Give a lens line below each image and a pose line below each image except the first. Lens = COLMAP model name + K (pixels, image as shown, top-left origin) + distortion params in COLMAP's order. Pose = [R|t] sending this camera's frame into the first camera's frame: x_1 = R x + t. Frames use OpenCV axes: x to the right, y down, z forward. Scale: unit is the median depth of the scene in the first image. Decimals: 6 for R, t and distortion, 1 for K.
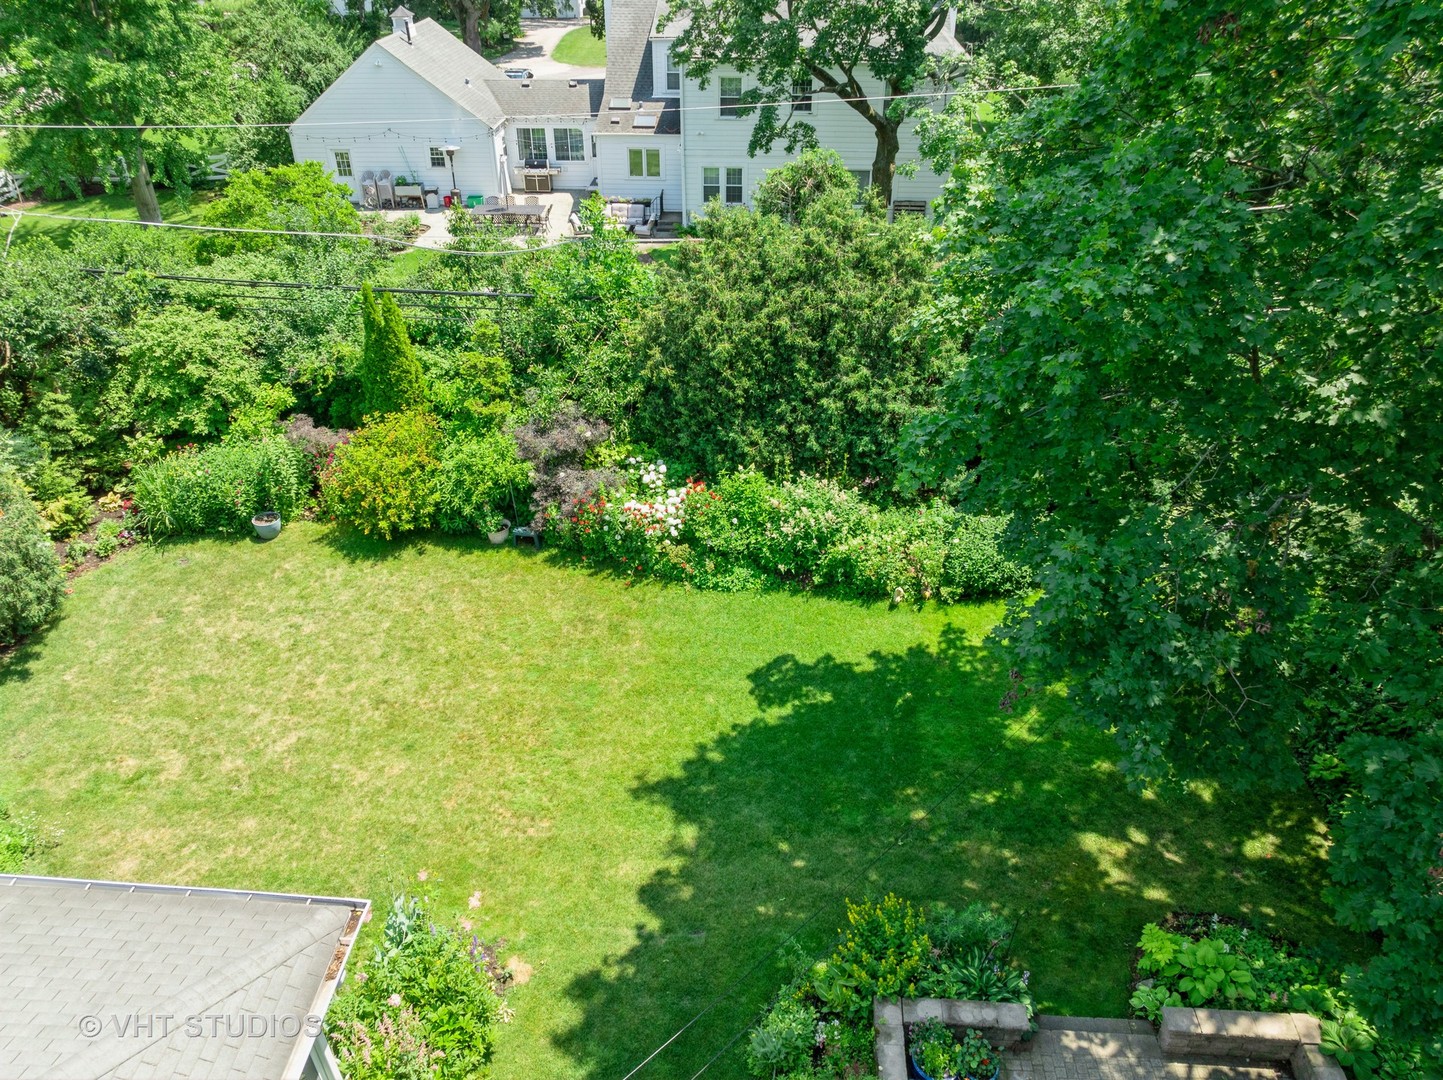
lens RADIAL K [[1013.5, 0, 717.9], [0, 1013.5, 541.2], [0, 0, 1]] dist [-0.031466, -0.003590]
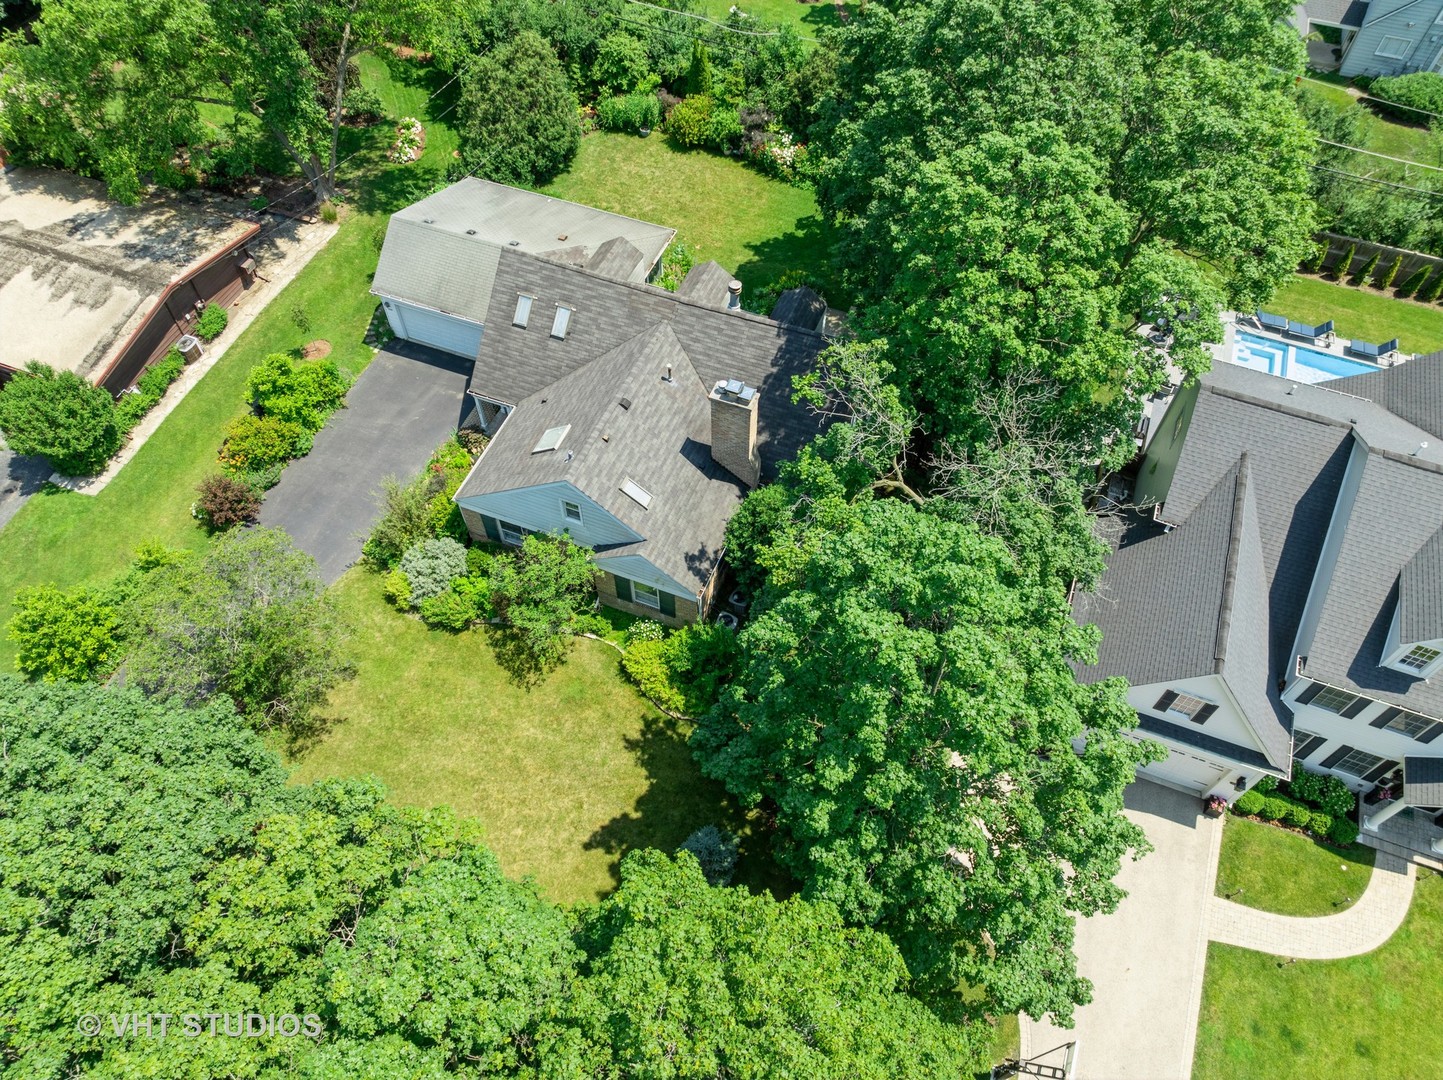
lens RADIAL K [[1015.7, 0, 719.1], [0, 1015.7, 539.9], [0, 0, 1]] dist [-0.050295, 0.026035]
pose [[0.950473, 0.256056, -0.176170, 0.497142], [-0.177923, 0.913010, 0.367091, -0.044453], [0.254840, -0.317565, 0.913350, -1.772834]]
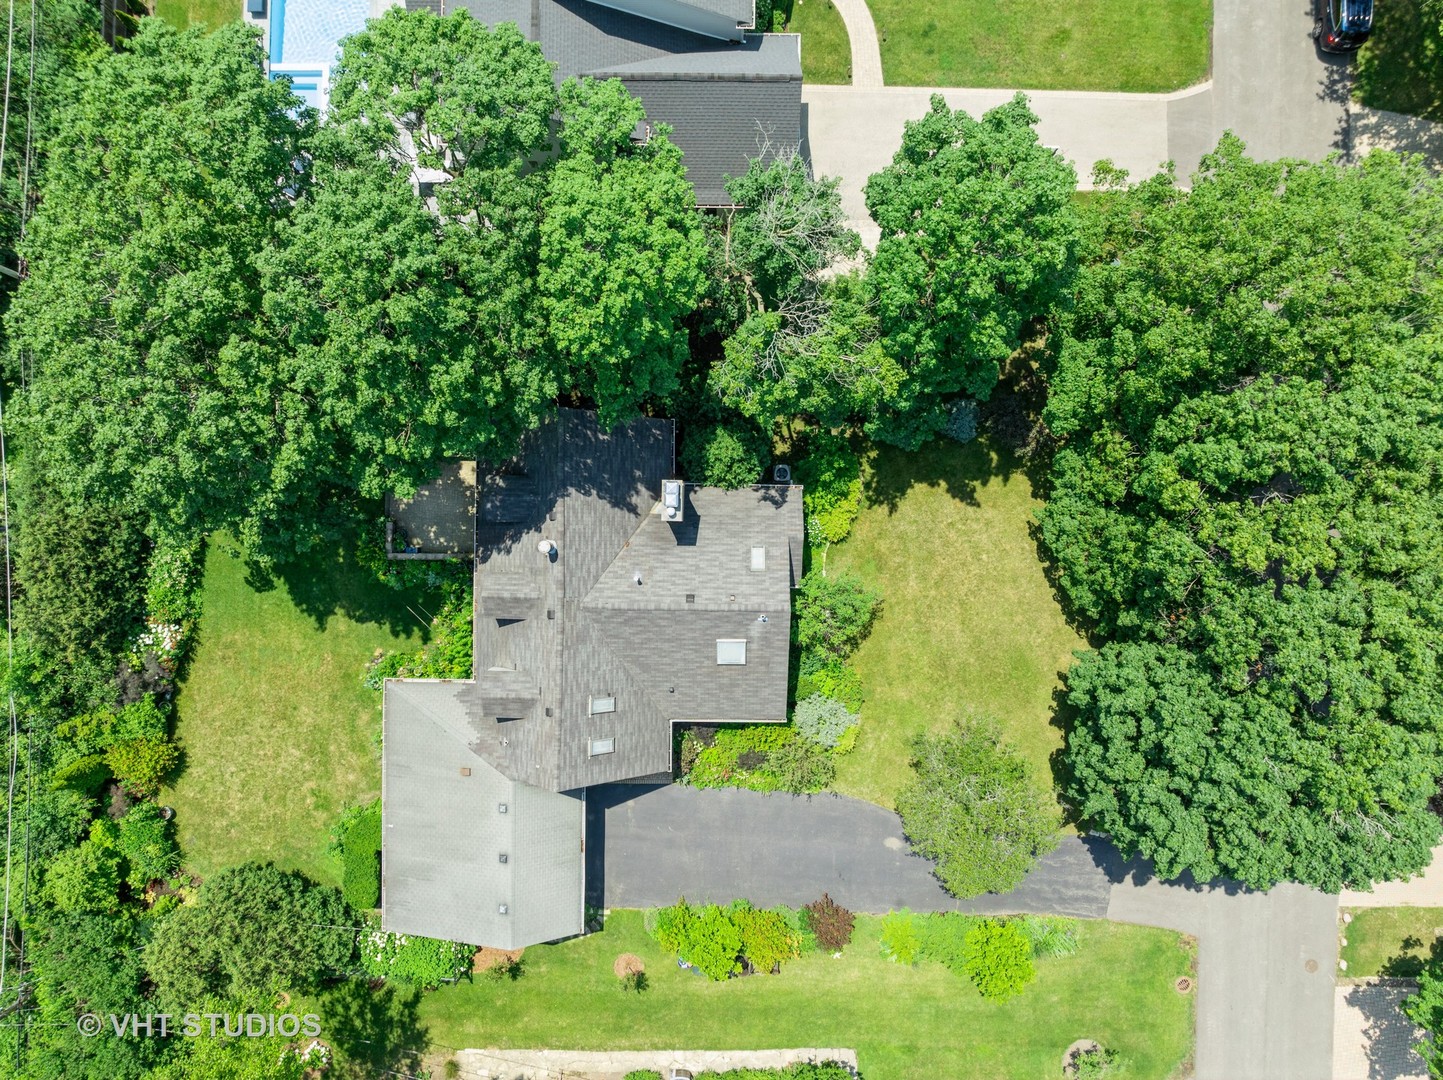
lens RADIAL K [[1016.7, 0, 713.7], [0, 1016.7, 540.3], [0, 0, 1]] dist [-0.029876, -0.010854]
pose [[-0.051688, -0.998638, 0.007146, 0.075109], [0.568631, -0.023547, 0.822256, -1.173955], [-0.820967, 0.046564, 0.569073, -1.314106]]
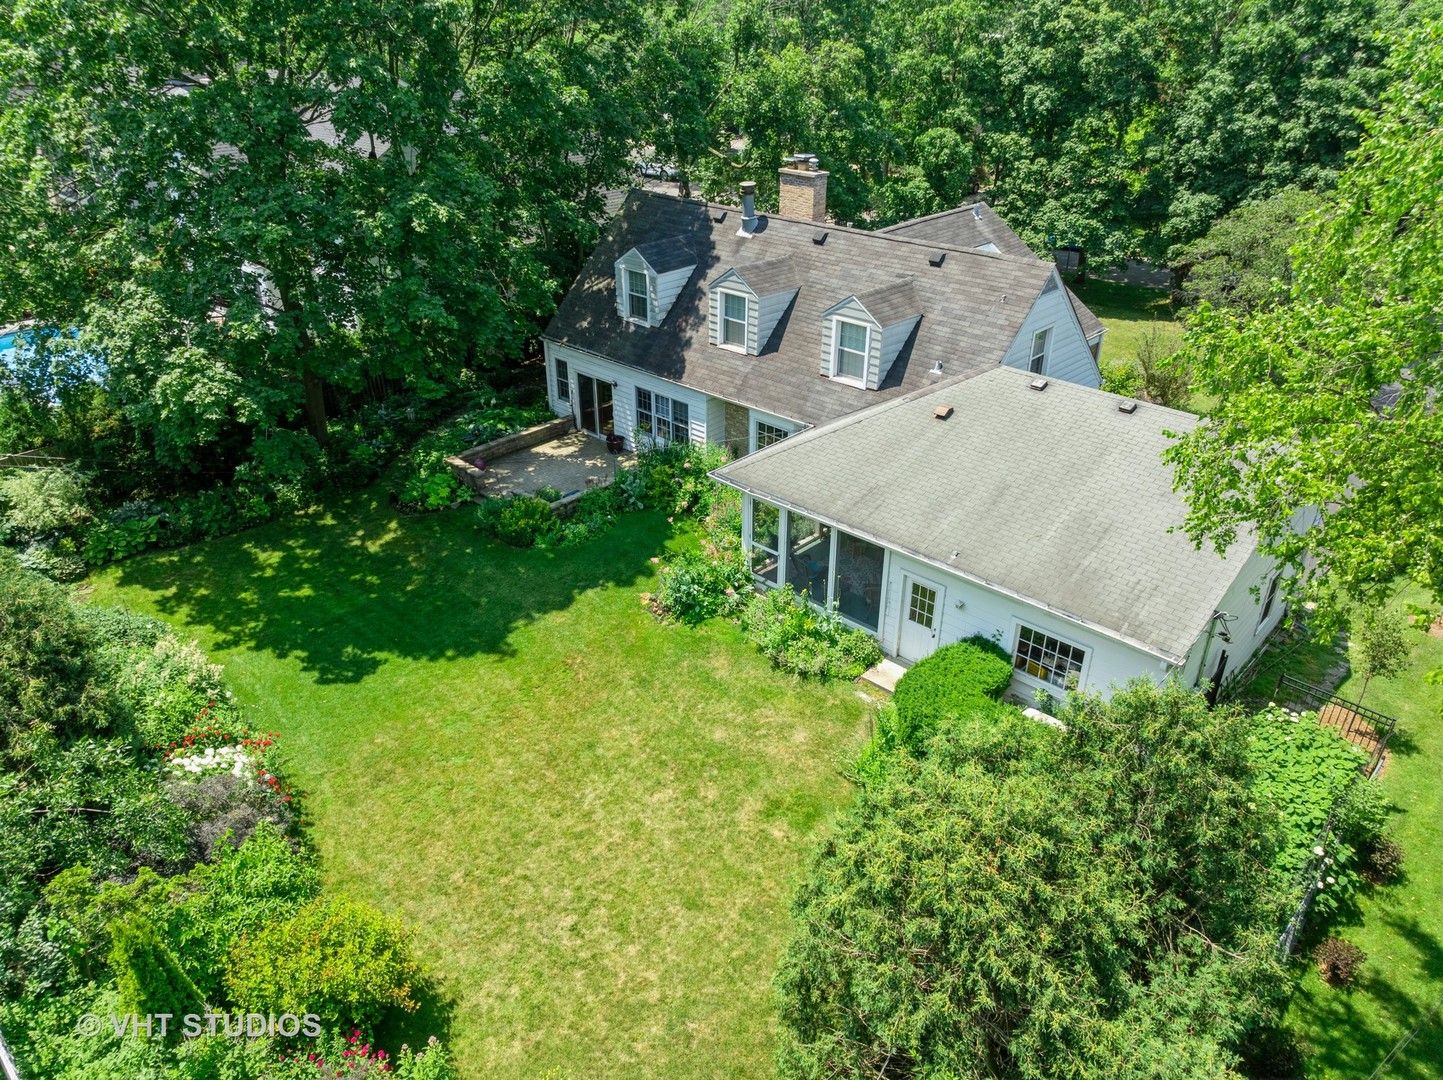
lens RADIAL K [[1014.3, 0, 716.8], [0, 1014.3, 534.9], [0, 0, 1]] dist [-0.032889, 0.004994]
pose [[-0.766850, -0.306599, 0.563861, -0.826757], [0.362305, 0.518384, 0.774605, -0.665133], [-0.529789, 0.798295, -0.286440, 0.839781]]
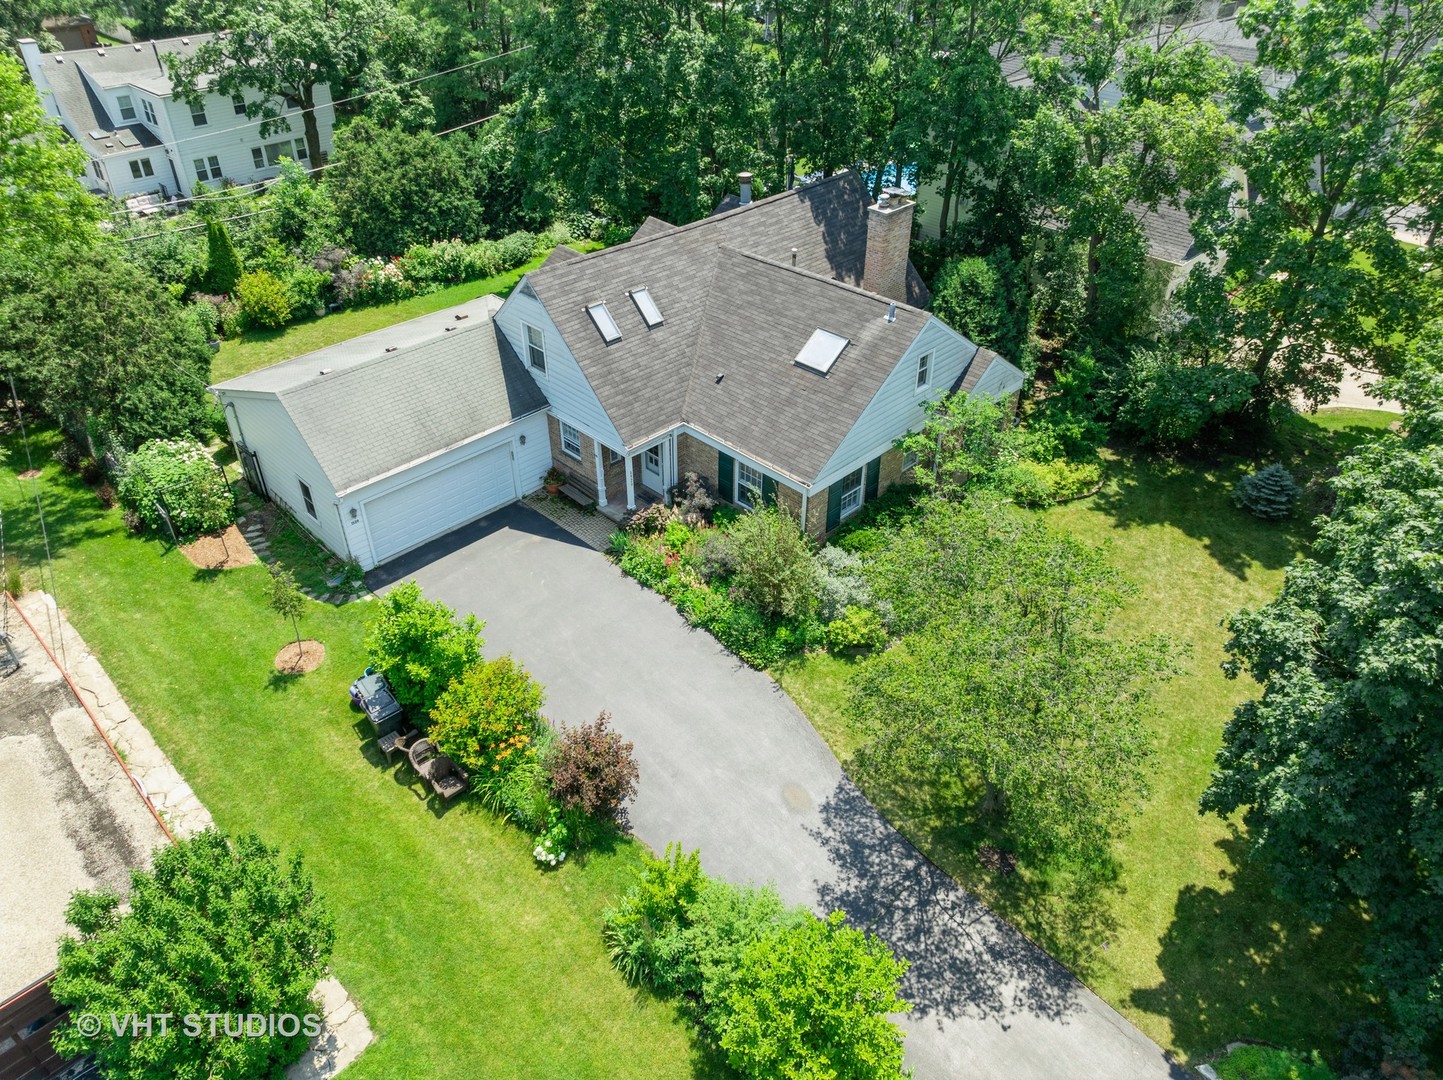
lens RADIAL K [[1013.5, 0, 717.9], [0, 1013.5, 541.2], [0, 0, 1]] dist [-0.031466, -0.003590]
pose [[0.664902, -0.438375, 0.604758, -1.204848], [0.423547, 0.888183, 0.178154, 0.416867], [-0.615234, 0.137689, 0.776227, -1.162455]]
